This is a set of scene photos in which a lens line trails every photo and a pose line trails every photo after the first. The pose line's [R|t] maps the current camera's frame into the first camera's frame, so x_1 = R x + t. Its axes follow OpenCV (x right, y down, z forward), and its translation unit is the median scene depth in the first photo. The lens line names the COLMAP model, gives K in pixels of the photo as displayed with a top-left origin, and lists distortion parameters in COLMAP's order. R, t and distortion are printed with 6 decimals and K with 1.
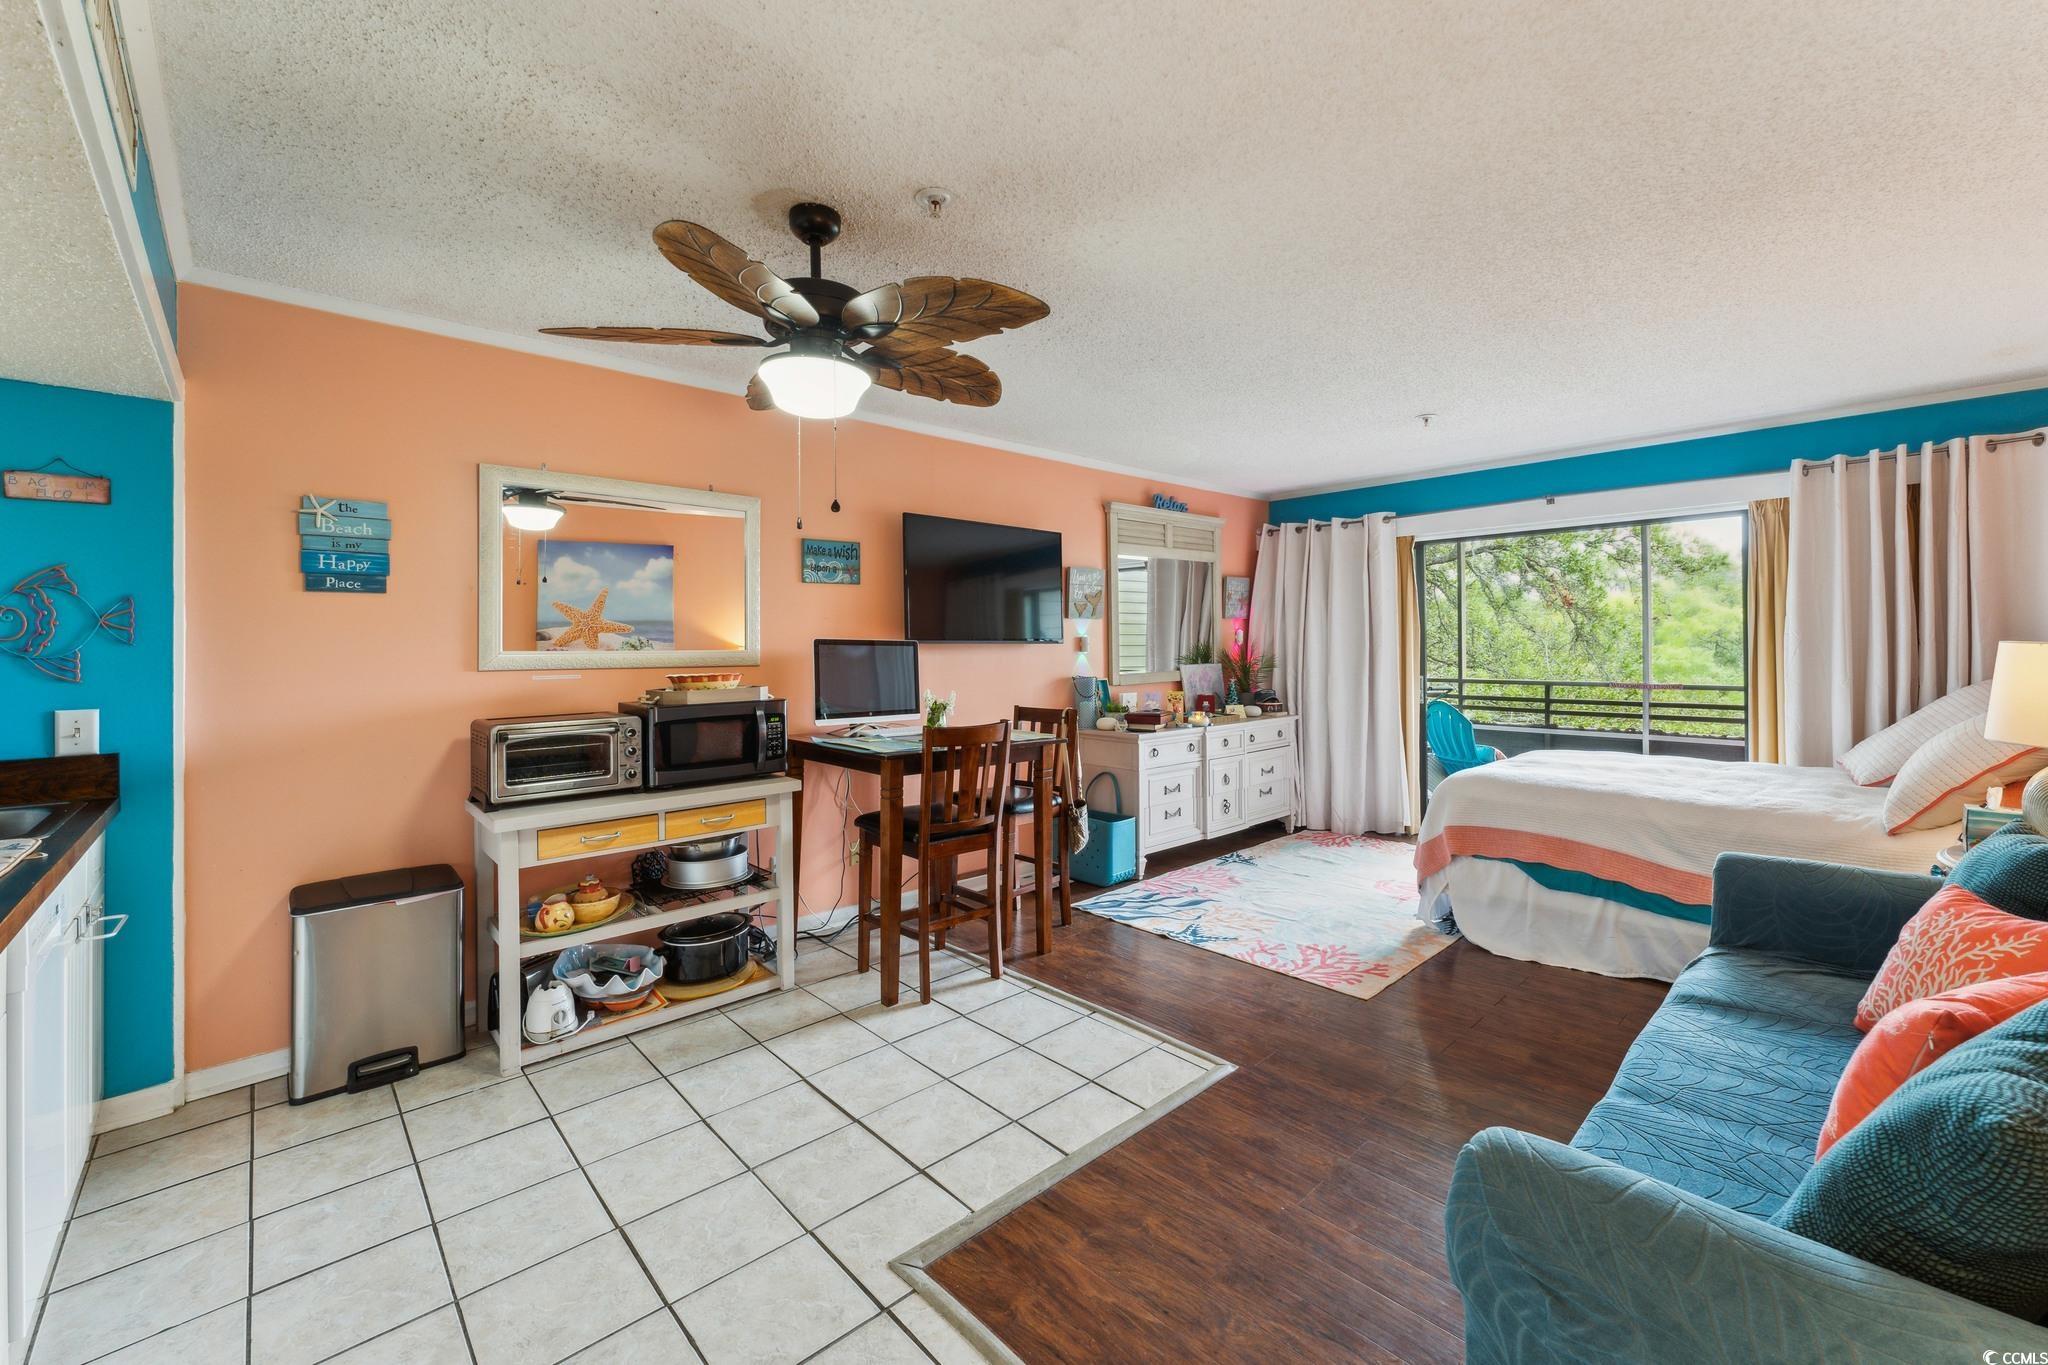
lens RADIAL K [[821.7, 0, 1057.7], [0, 821.7, 642.9], [0, 0, 1]] dist [0.014639, -0.000279]
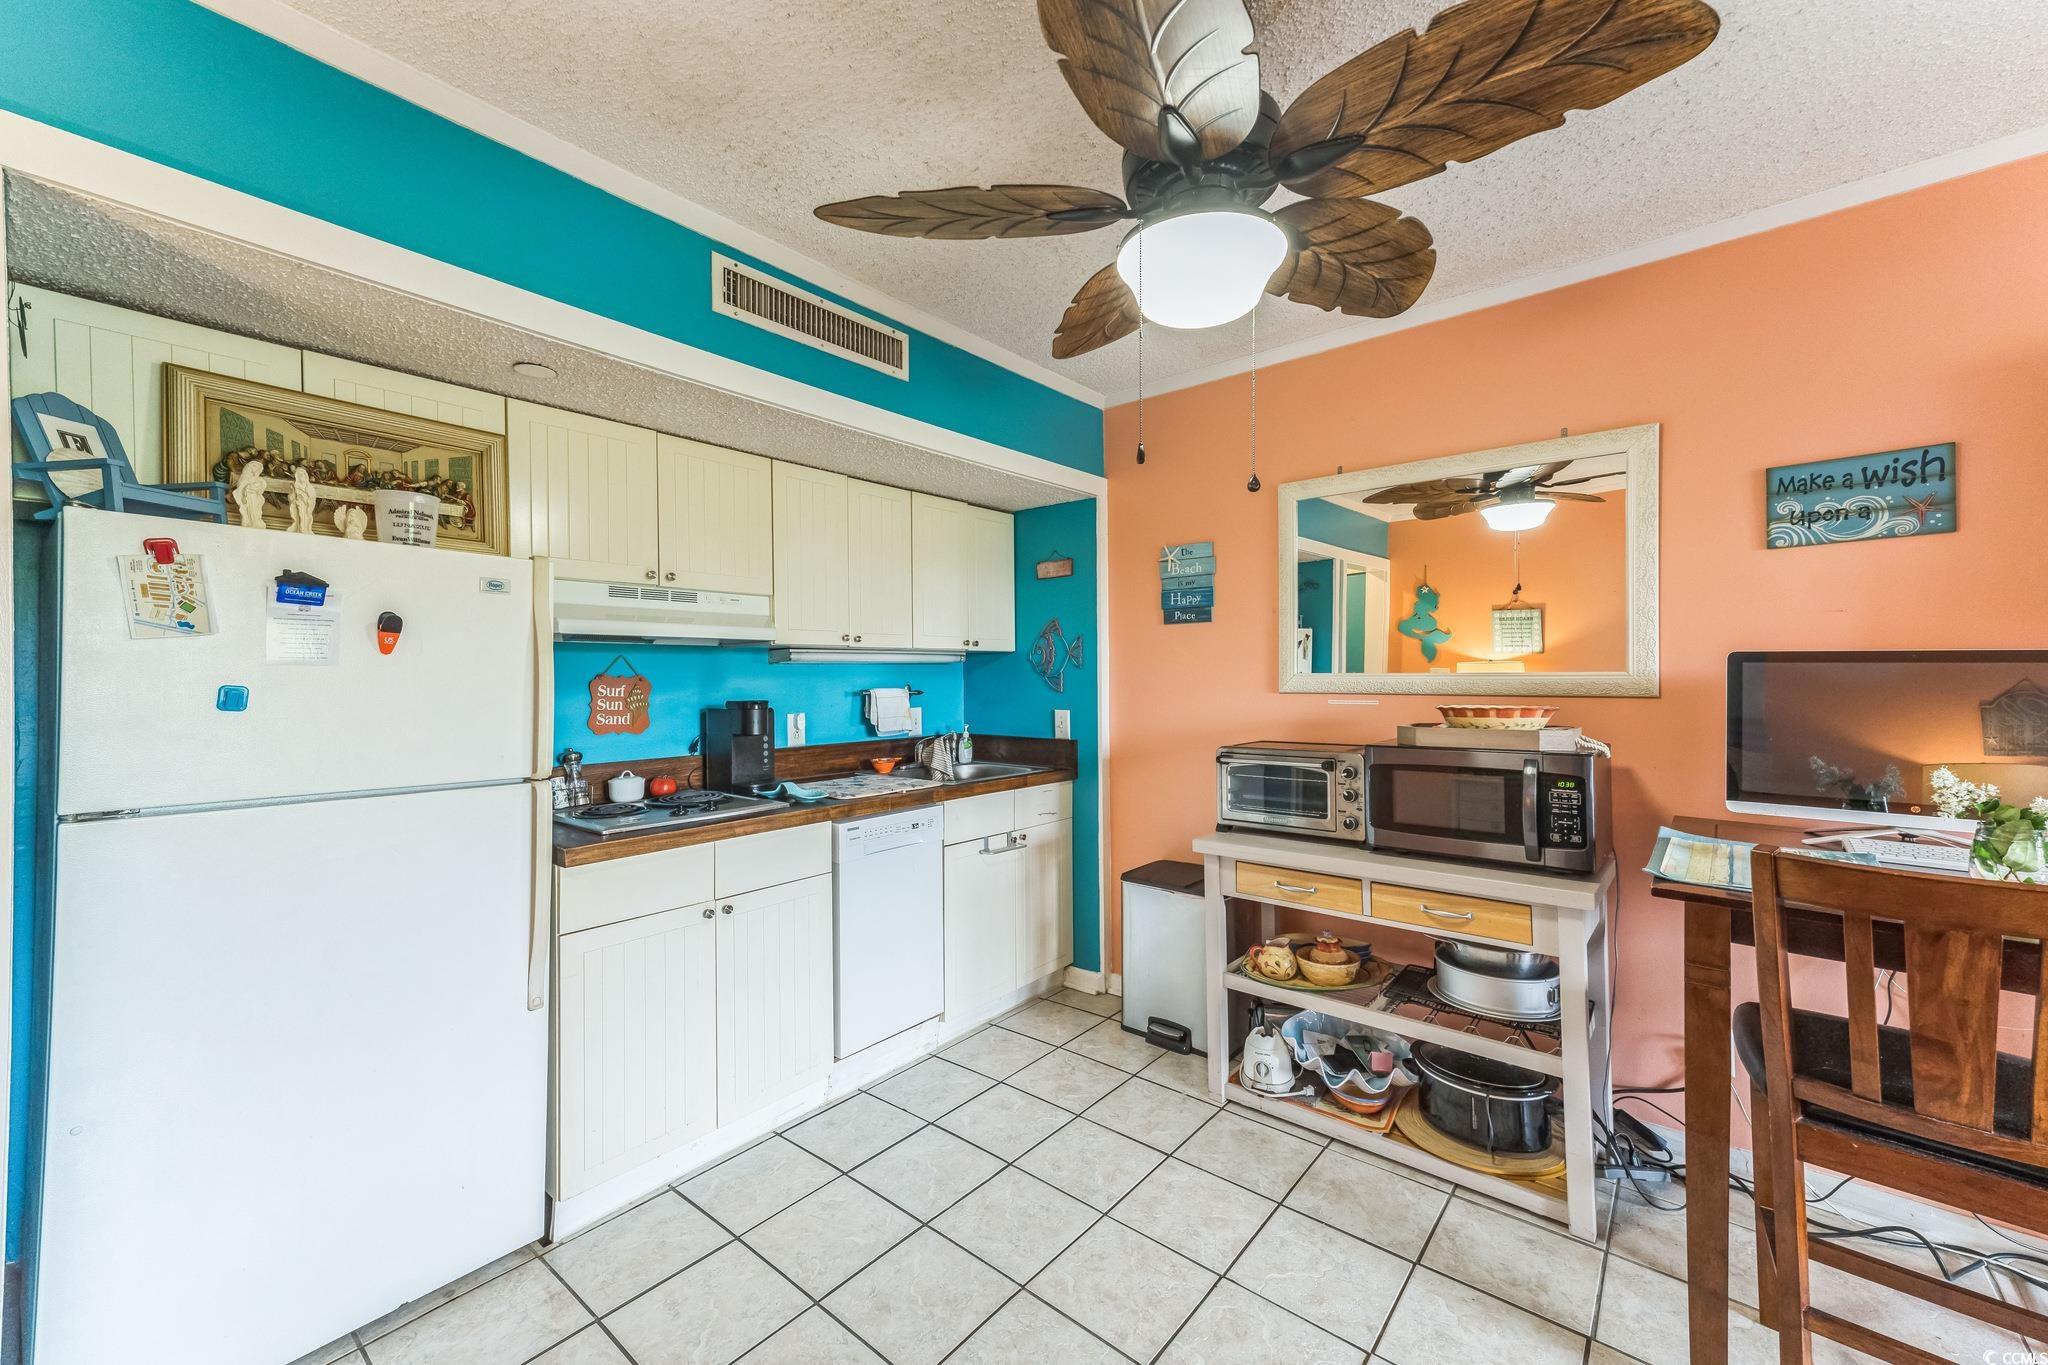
lens RADIAL K [[821.7, 0, 1021.1], [0, 821.7, 674.3], [0, 0, 1]] dist [0.014639, -0.000279]
pose [[0.088991, 0.003551, -0.996026, 0.281649], [0.009123, 0.999949, 0.004380, 0.004980], [0.995991, -0.009476, 0.088954, 0.638671]]
